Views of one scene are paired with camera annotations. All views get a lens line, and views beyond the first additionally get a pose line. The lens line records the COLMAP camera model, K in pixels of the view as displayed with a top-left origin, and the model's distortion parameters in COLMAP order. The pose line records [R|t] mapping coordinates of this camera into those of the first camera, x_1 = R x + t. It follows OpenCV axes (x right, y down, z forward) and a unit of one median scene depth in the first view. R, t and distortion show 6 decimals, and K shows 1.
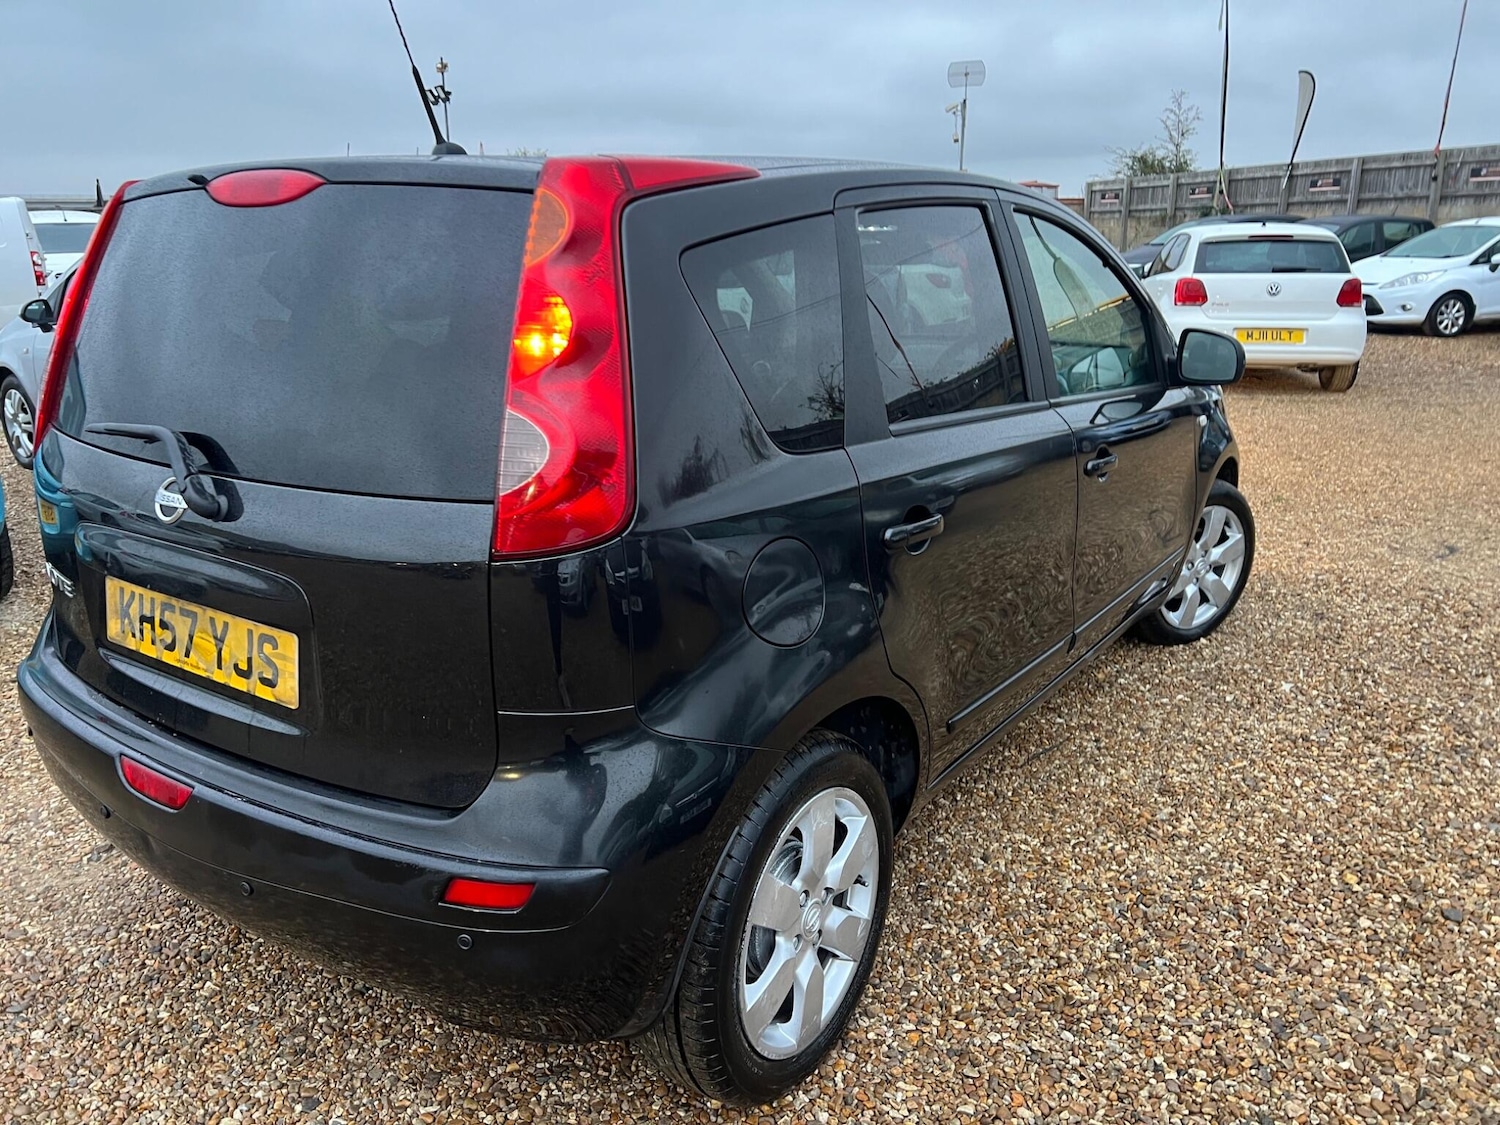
lens RADIAL K [[1123.9, 0, 745.8], [0, 1123.9, 555.1], [0, 0, 1]] dist [0.059739, -0.063664]
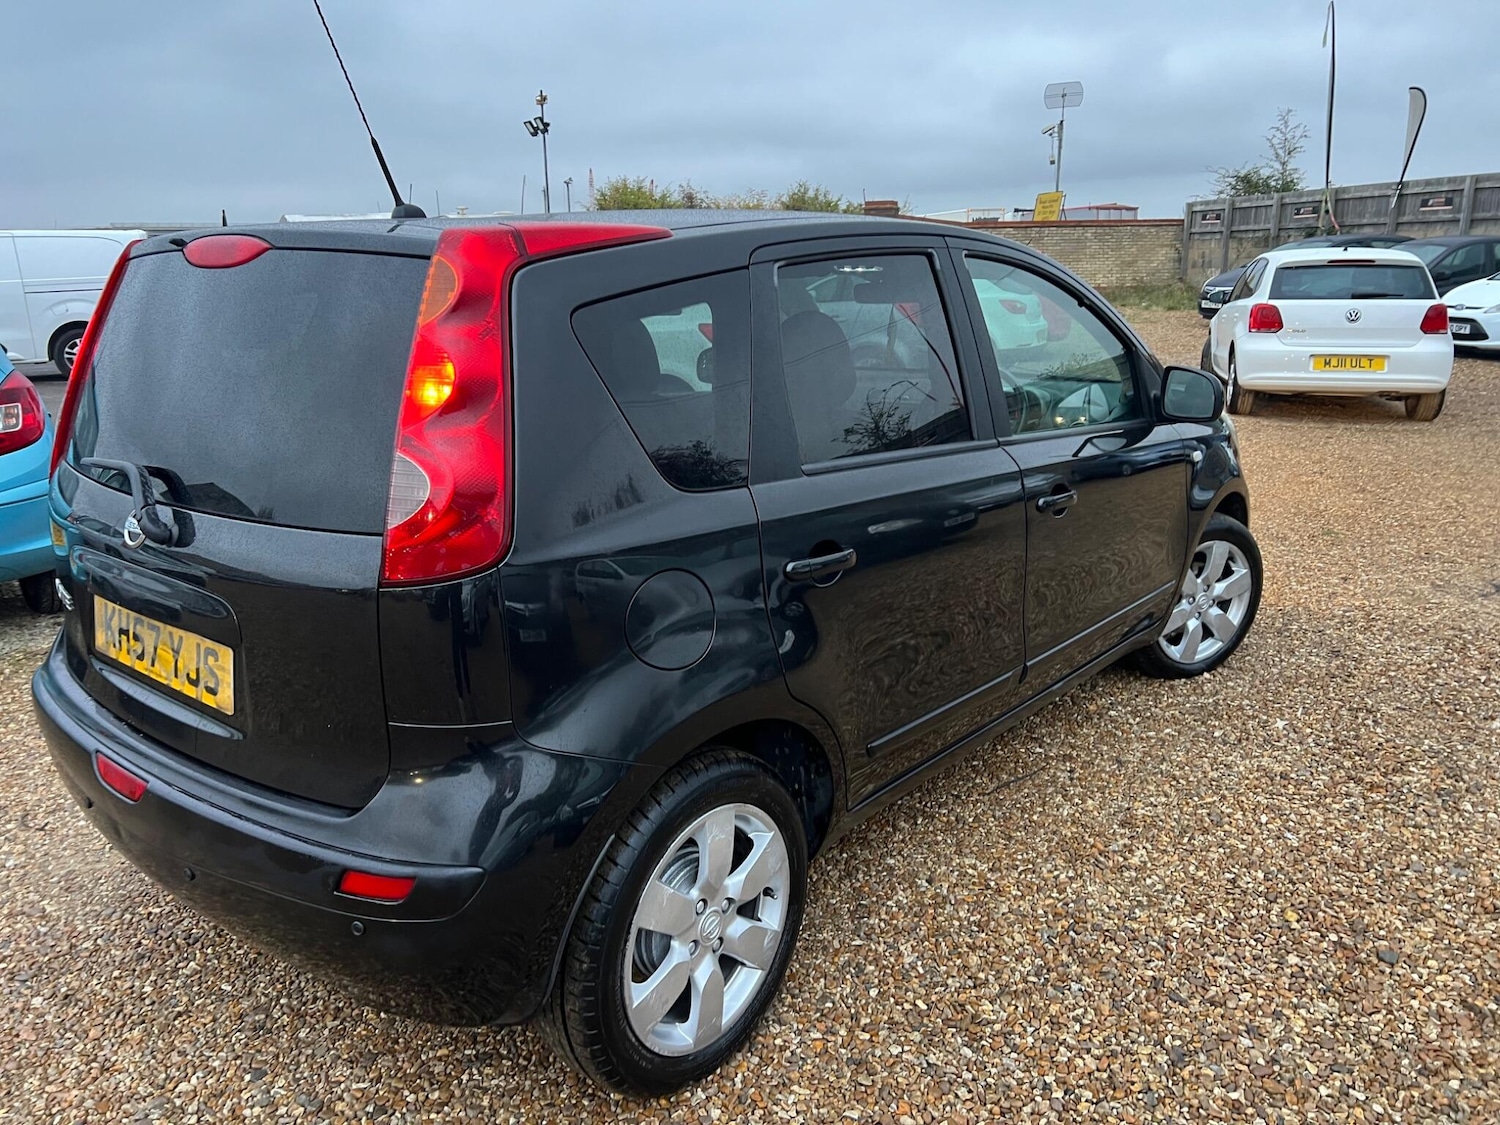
lens RADIAL K [[1123.9, 0, 743.4], [0, 1123.9, 559.0], [0, 0, 1]] dist [0.059739, -0.063664]
pose [[0.995950, 0.017480, -0.088198, 0.153686], [-0.018784, 0.999726, -0.013972, -0.009493], [0.087929, 0.015572, 0.996005, -0.057754]]
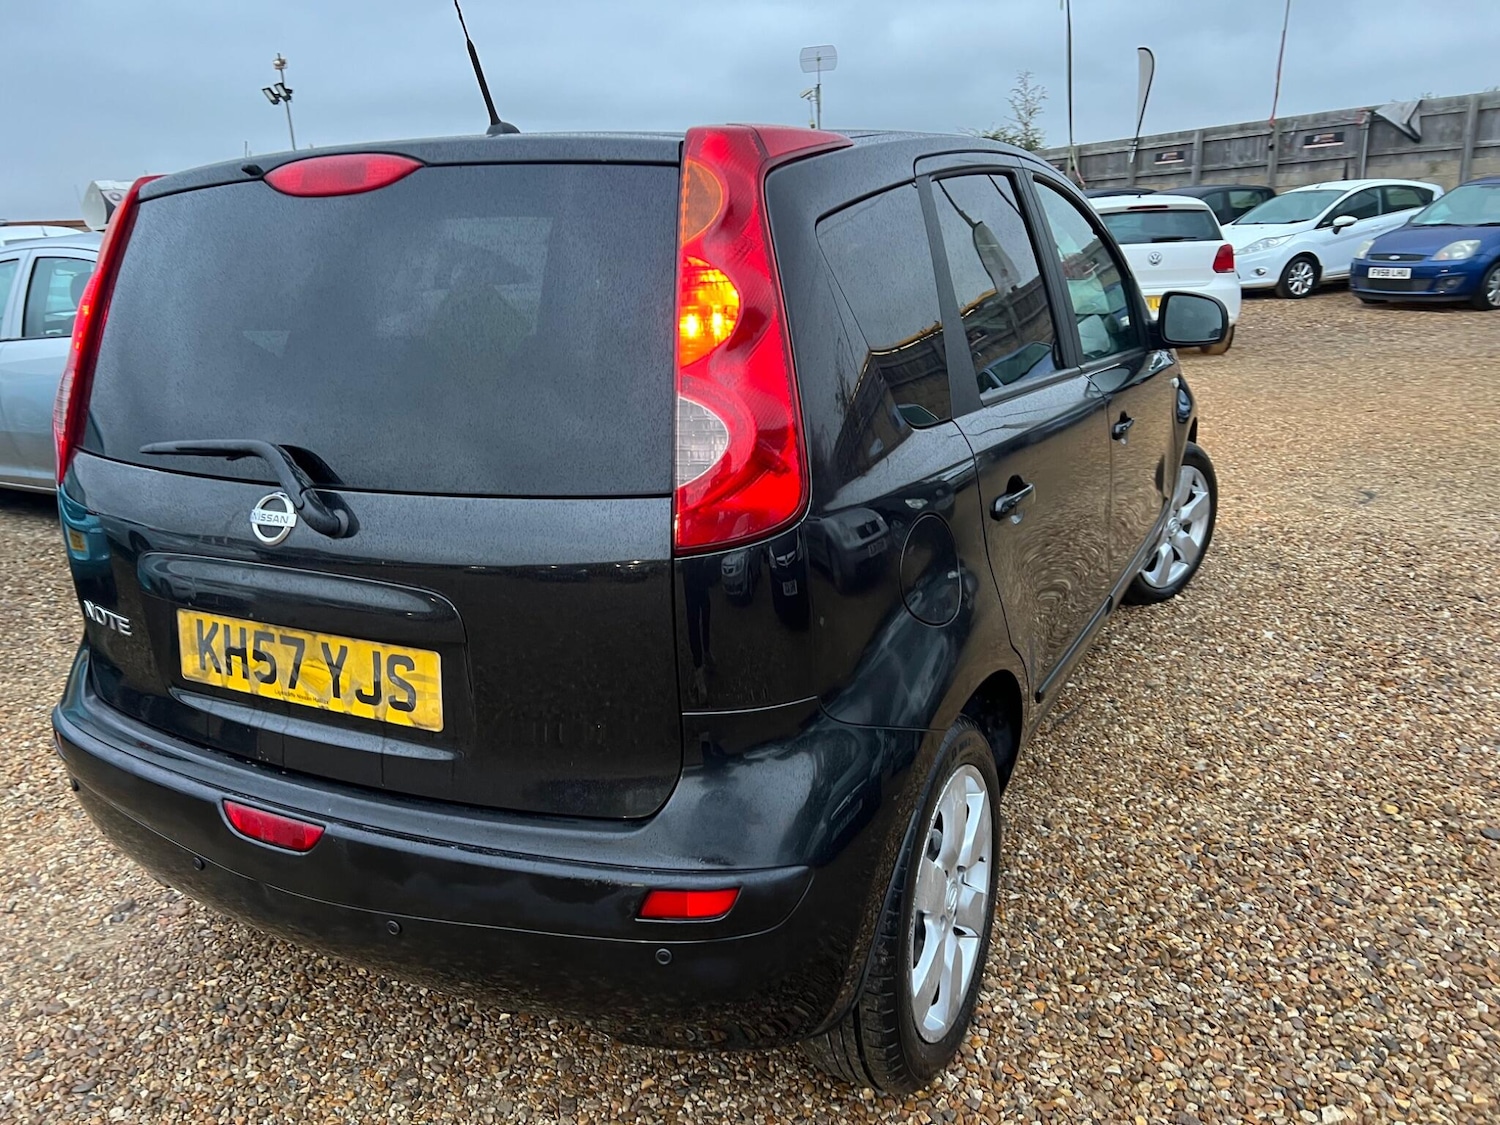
lens RADIAL K [[1123.9, 0, 743.1], [0, 1123.9, 573.0], [0, 0, 1]] dist [0.059739, -0.063664]
pose [[0.991455, -0.074018, 0.107416, -0.179267], [0.071806, 0.997122, 0.024320, -0.000066], [-0.108907, -0.016399, 0.993917, 0.034310]]
